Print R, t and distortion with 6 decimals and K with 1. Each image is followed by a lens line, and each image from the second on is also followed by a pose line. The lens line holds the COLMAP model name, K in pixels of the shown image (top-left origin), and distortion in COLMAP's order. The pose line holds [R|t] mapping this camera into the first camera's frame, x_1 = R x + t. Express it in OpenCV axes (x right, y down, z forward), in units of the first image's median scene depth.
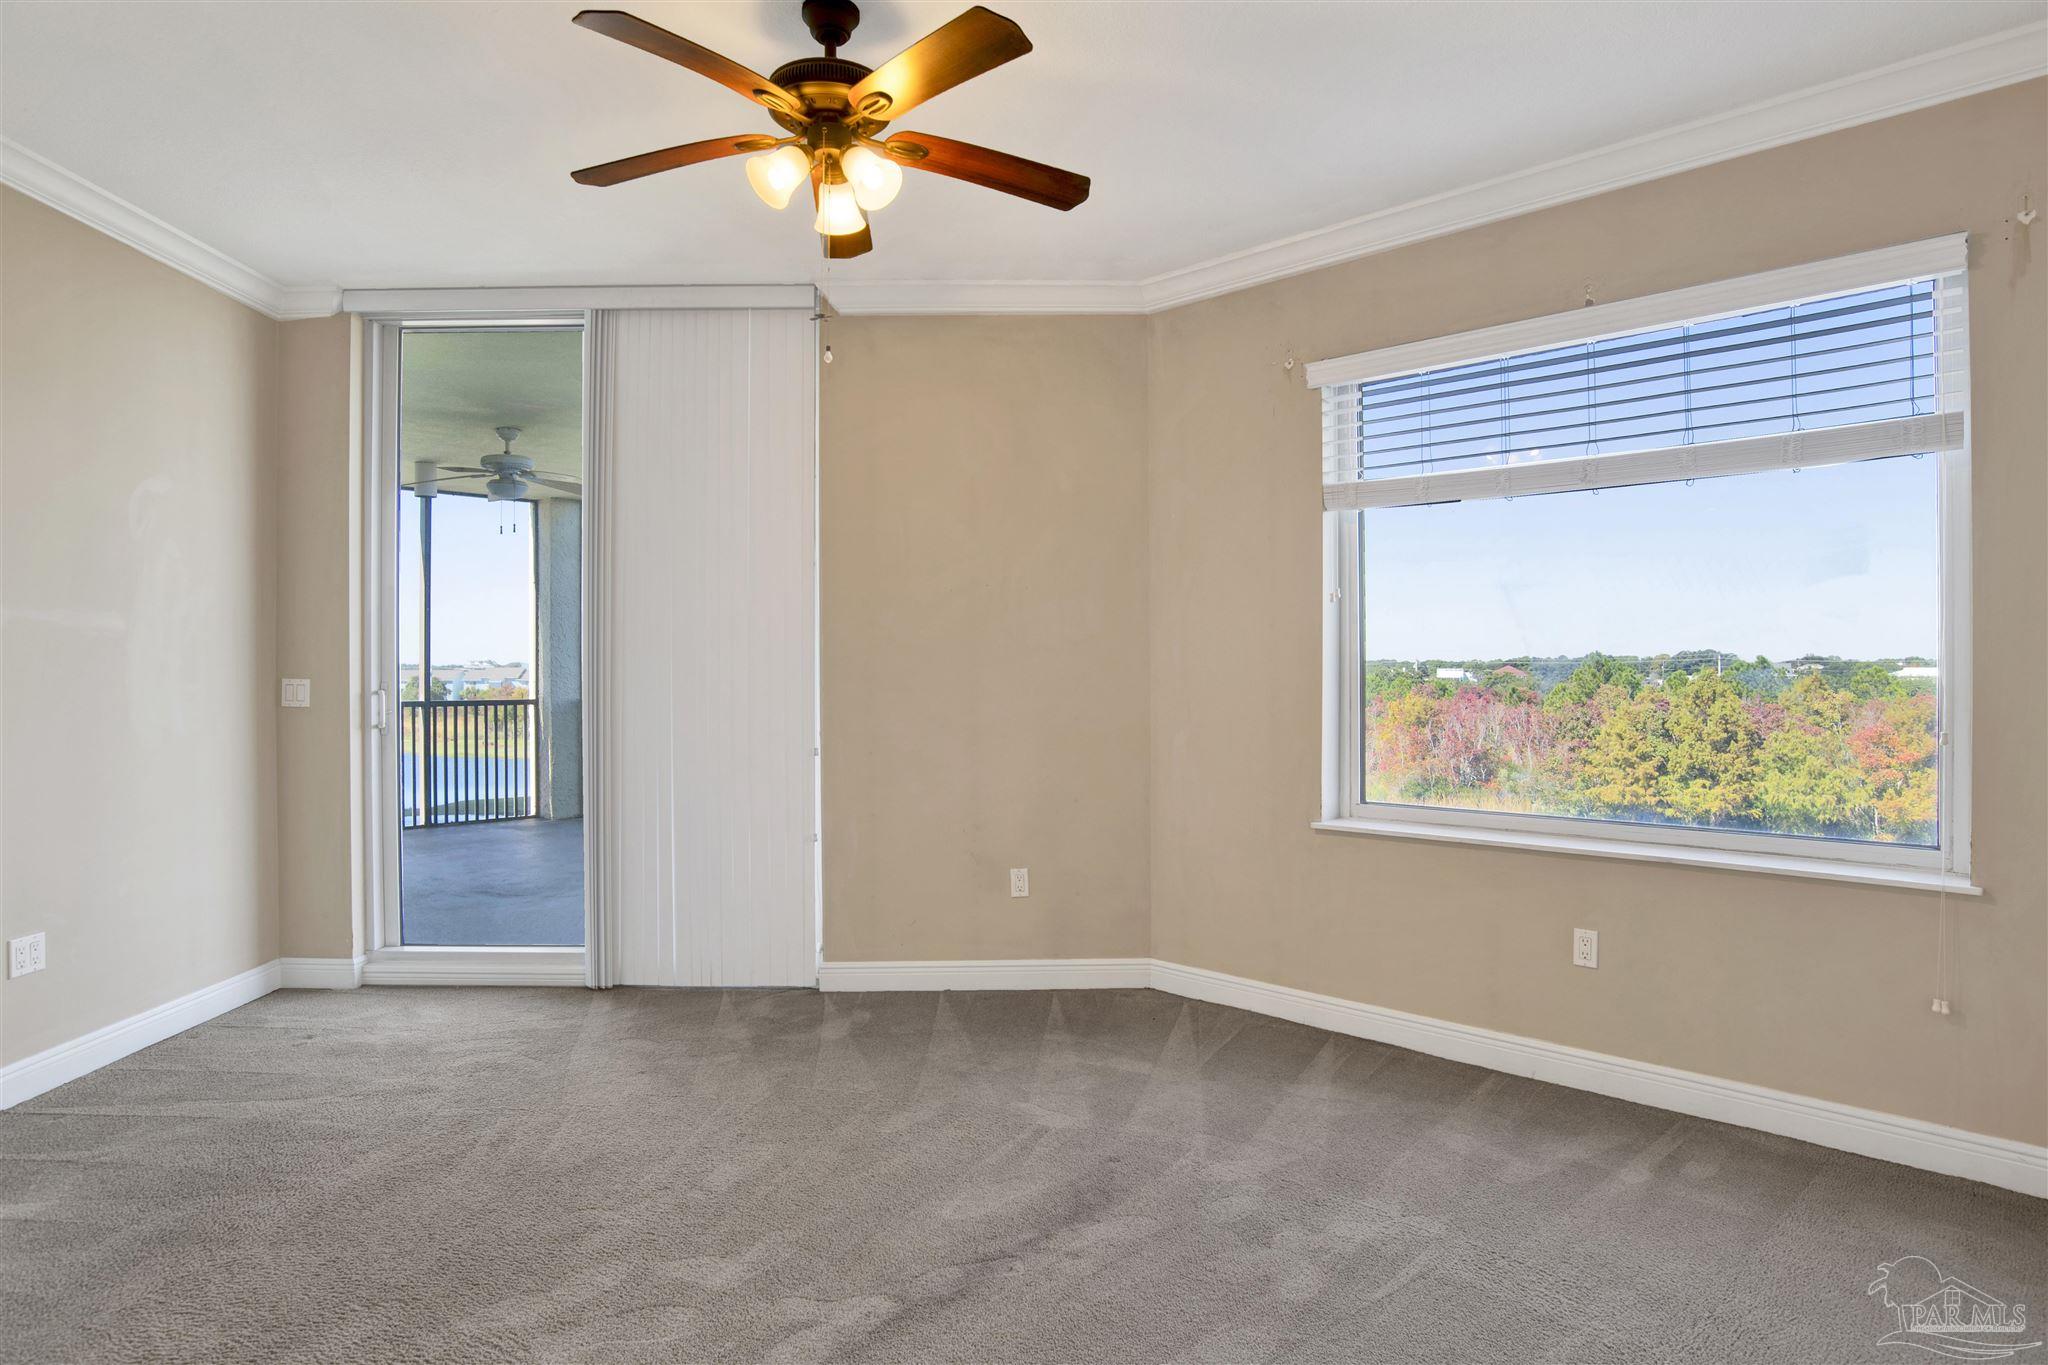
lens RADIAL K [[1085.4, 0, 1036.6], [0, 1085.4, 678.6], [0, 0, 1]] dist [-0.067273, 0.023258]
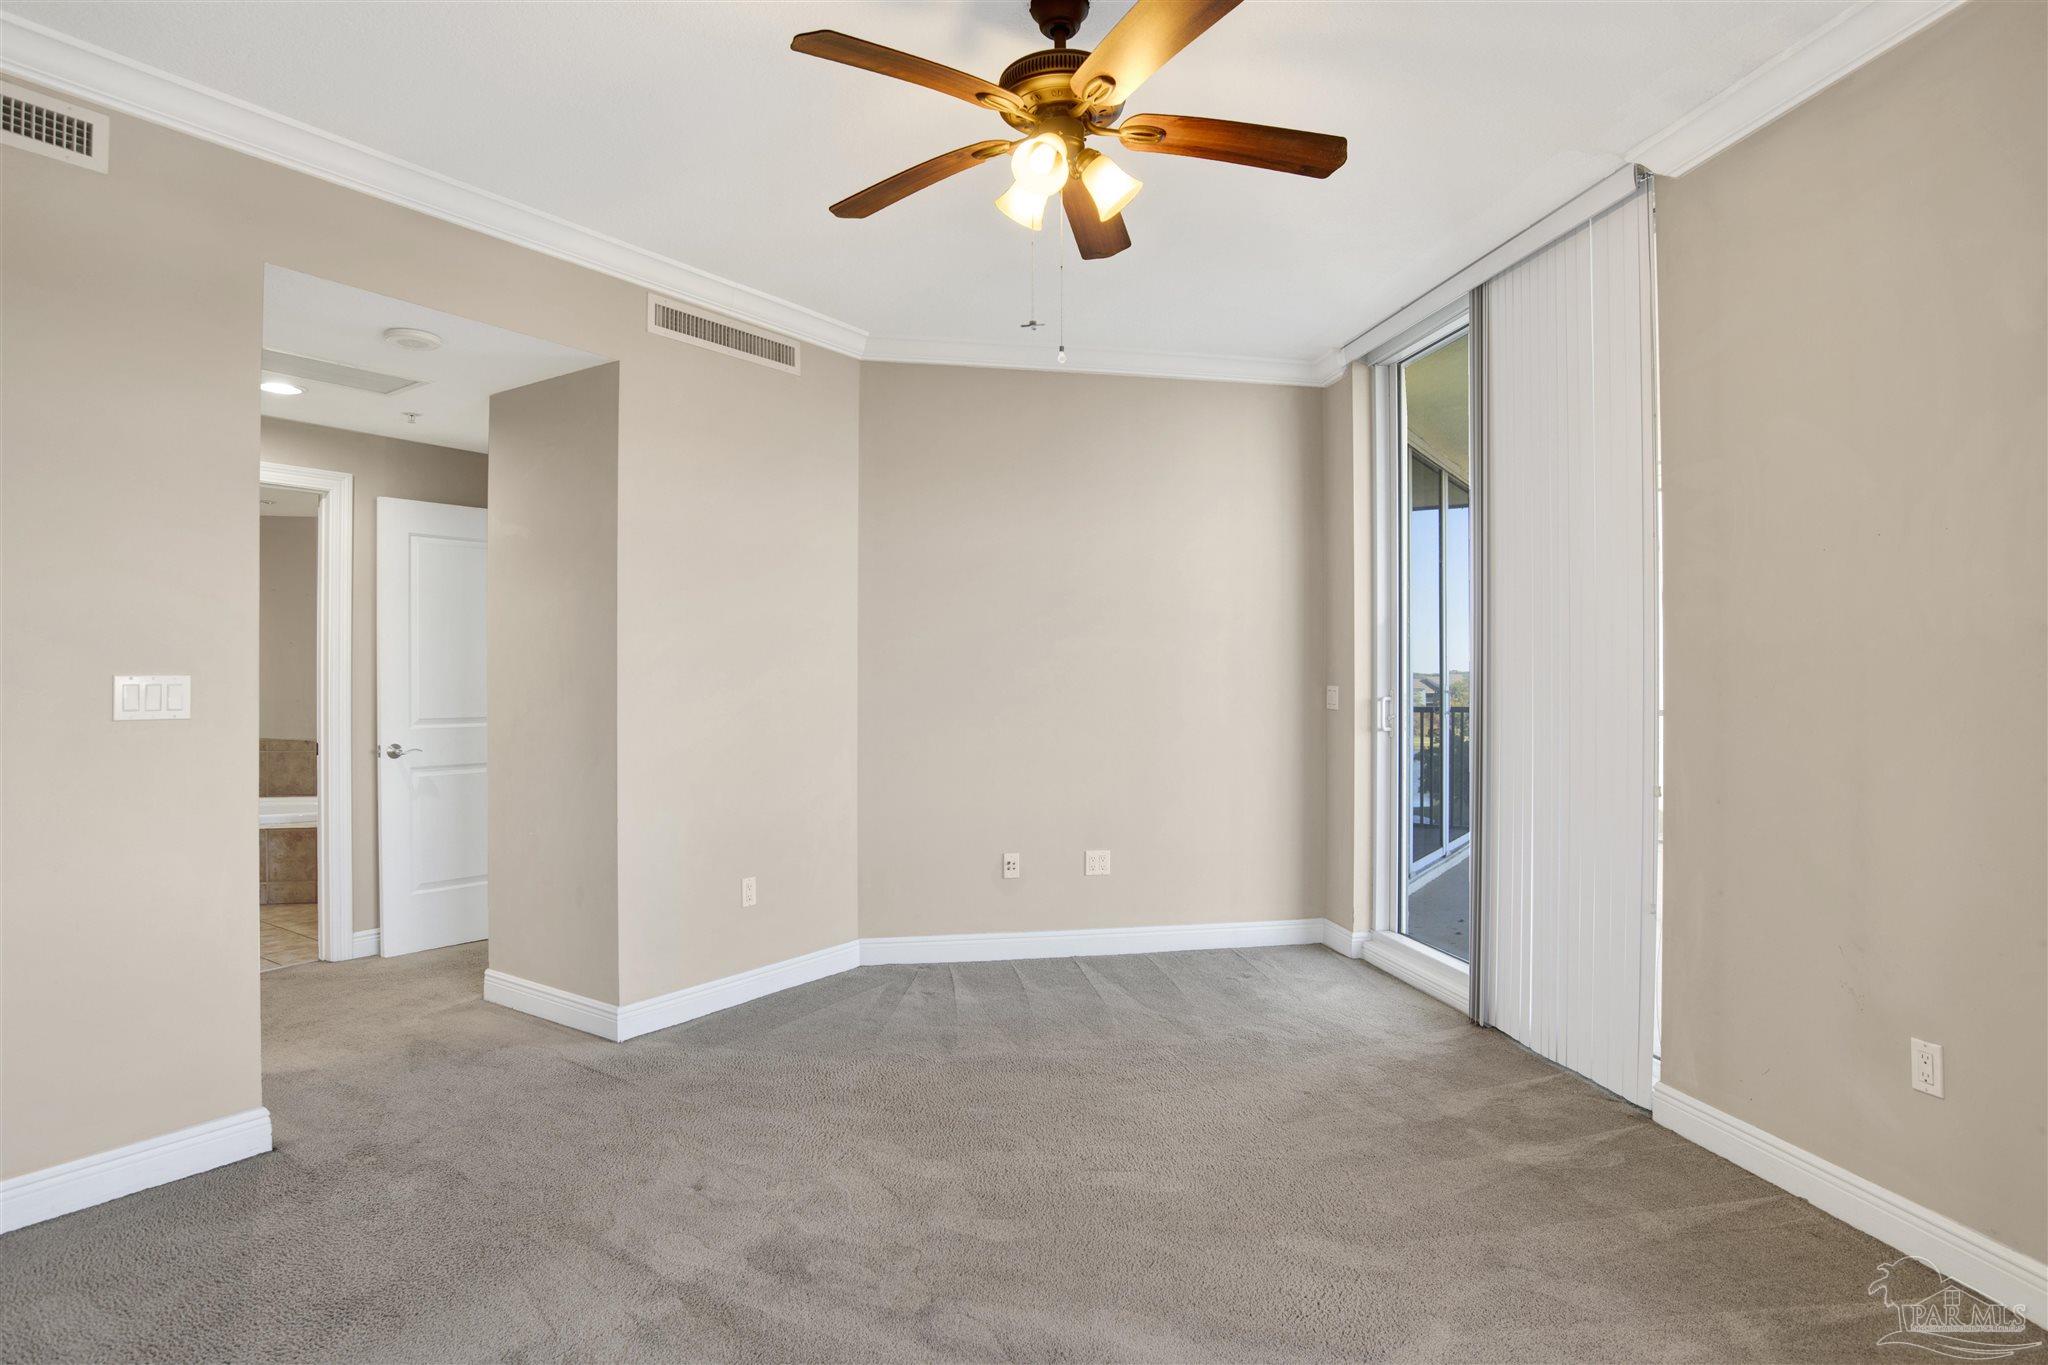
lens RADIAL K [[1085.4, 0, 1036.6], [0, 1085.4, 678.6], [0, 0, 1]] dist [-0.067273, 0.023258]
pose [[0.156419, 0.000409, -0.987691, 0.495638], [-0.006632, 0.999978, -0.000637, -0.005206], [0.987669, 0.006650, 0.156418, 0.537447]]
